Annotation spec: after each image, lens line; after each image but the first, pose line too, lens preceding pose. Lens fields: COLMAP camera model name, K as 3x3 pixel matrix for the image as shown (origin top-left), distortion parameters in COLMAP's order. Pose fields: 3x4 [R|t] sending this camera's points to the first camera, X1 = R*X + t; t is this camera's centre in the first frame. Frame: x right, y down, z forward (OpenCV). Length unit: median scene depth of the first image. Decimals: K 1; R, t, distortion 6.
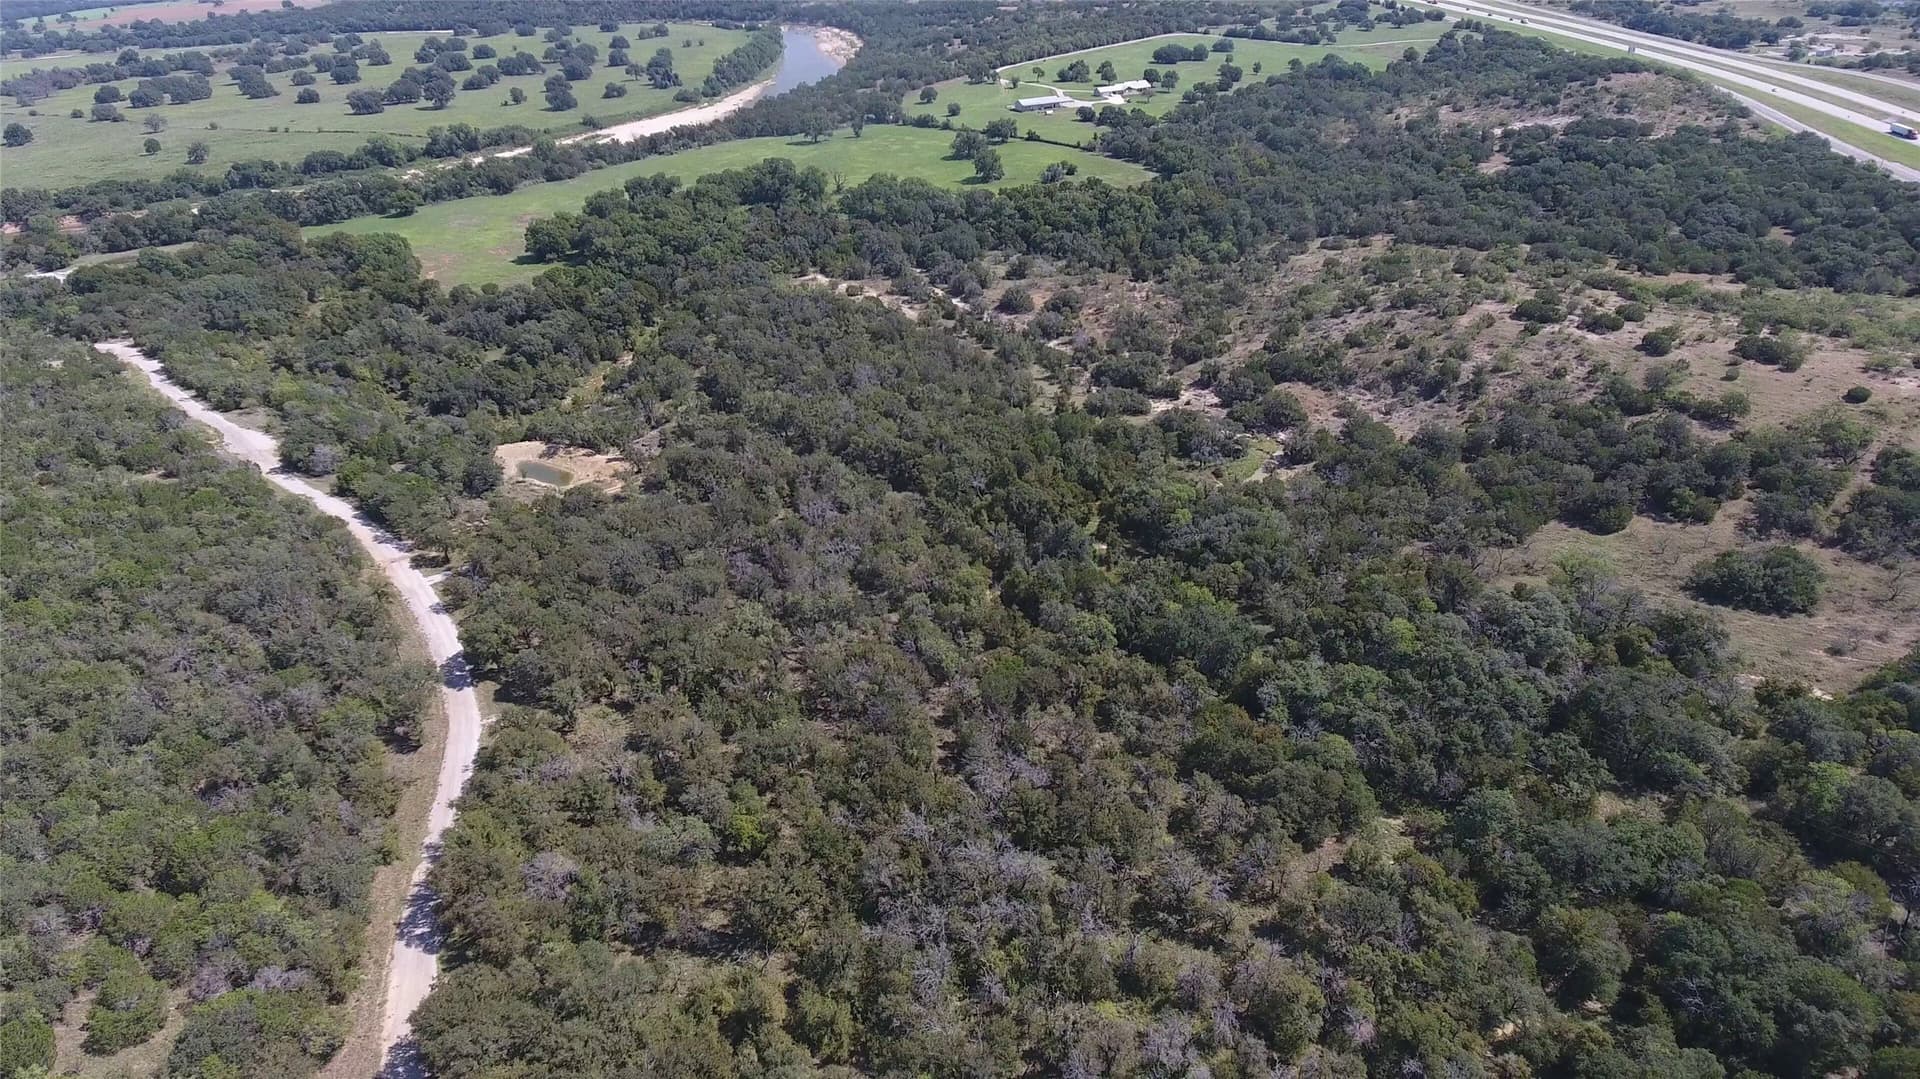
lens RADIAL K [[1187.3, 0, 960.0], [0, 1187.3, 539.5], [0, 0, 1]] dist [-0.029352, 0.005051]
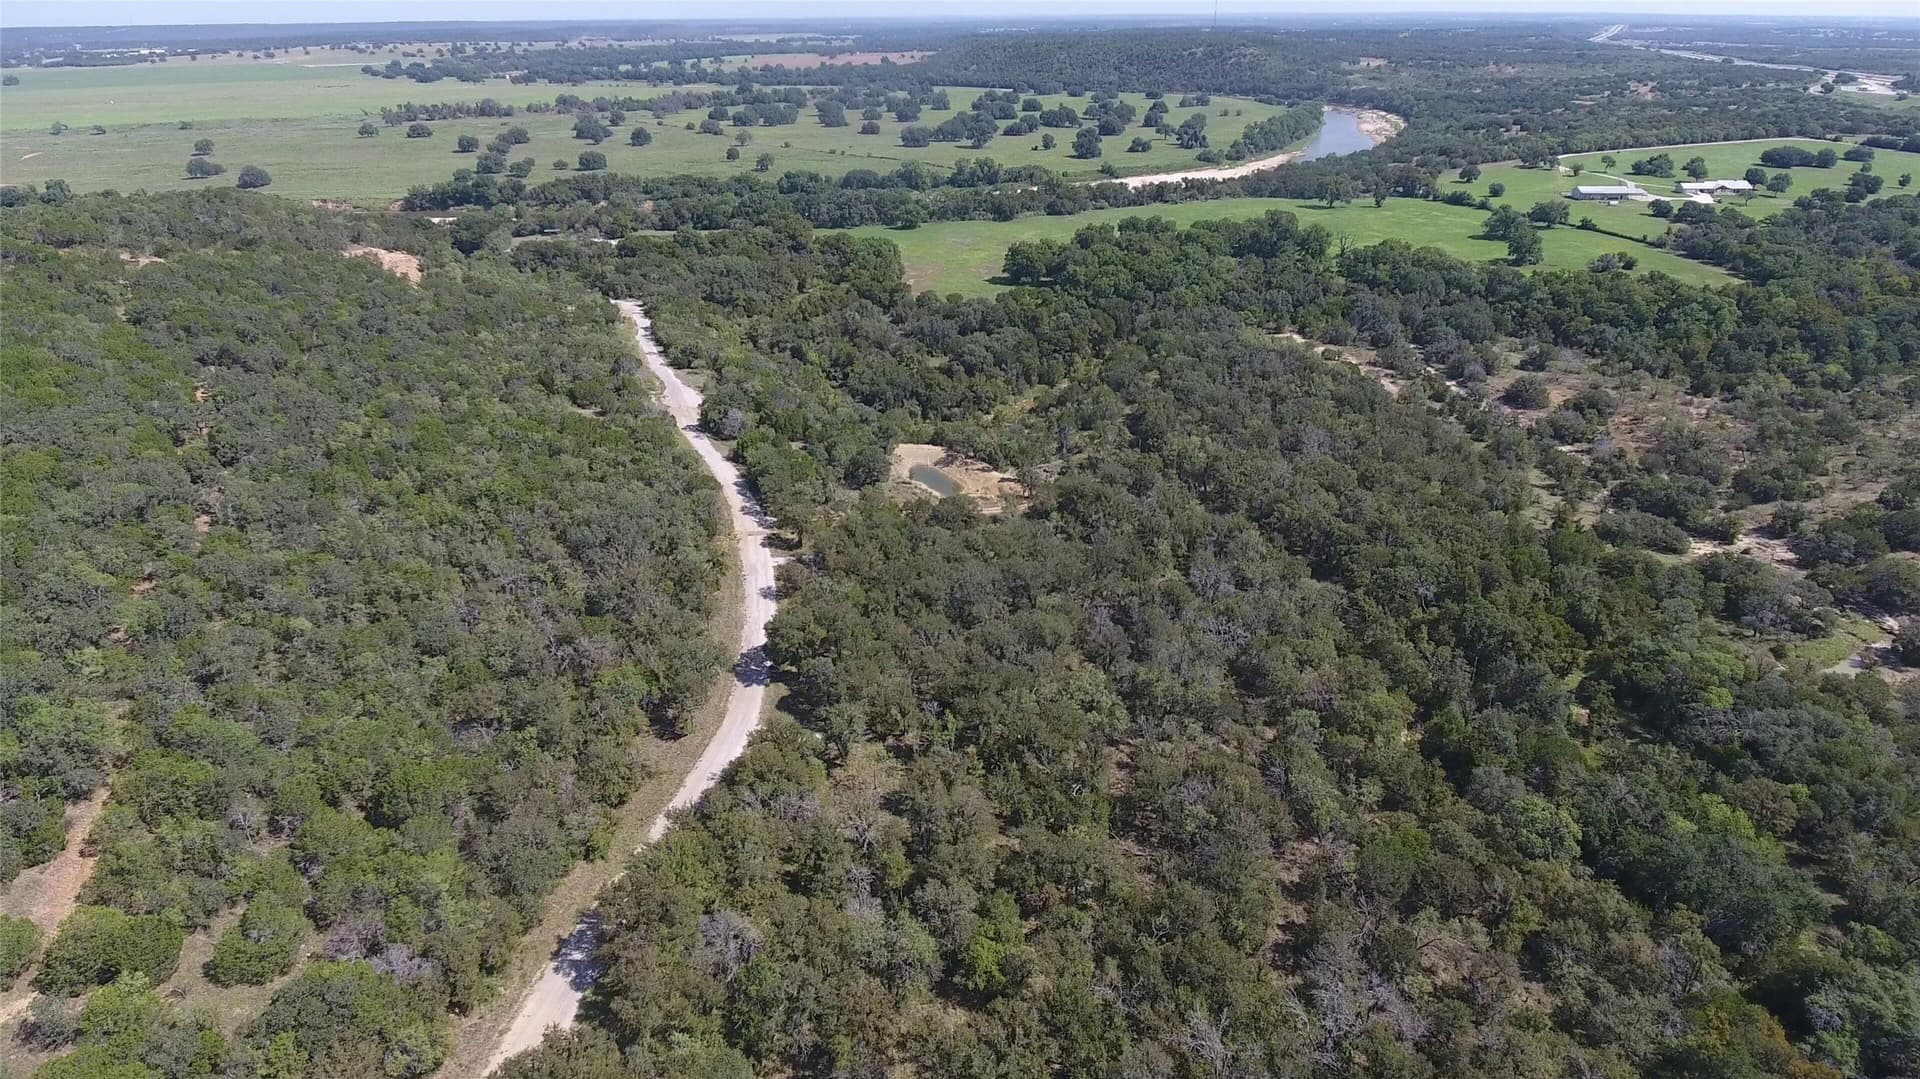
lens RADIAL K [[1187.3, 0, 960.0], [0, 1187.3, 539.5], [0, 0, 1]] dist [-0.029352, 0.005051]
pose [[0.908672, 0.202278, -0.365239, 0.012634], [-0.224877, 0.974183, -0.019941, 0.003030], [0.351776, 0.100253, 0.930700, 0.152383]]
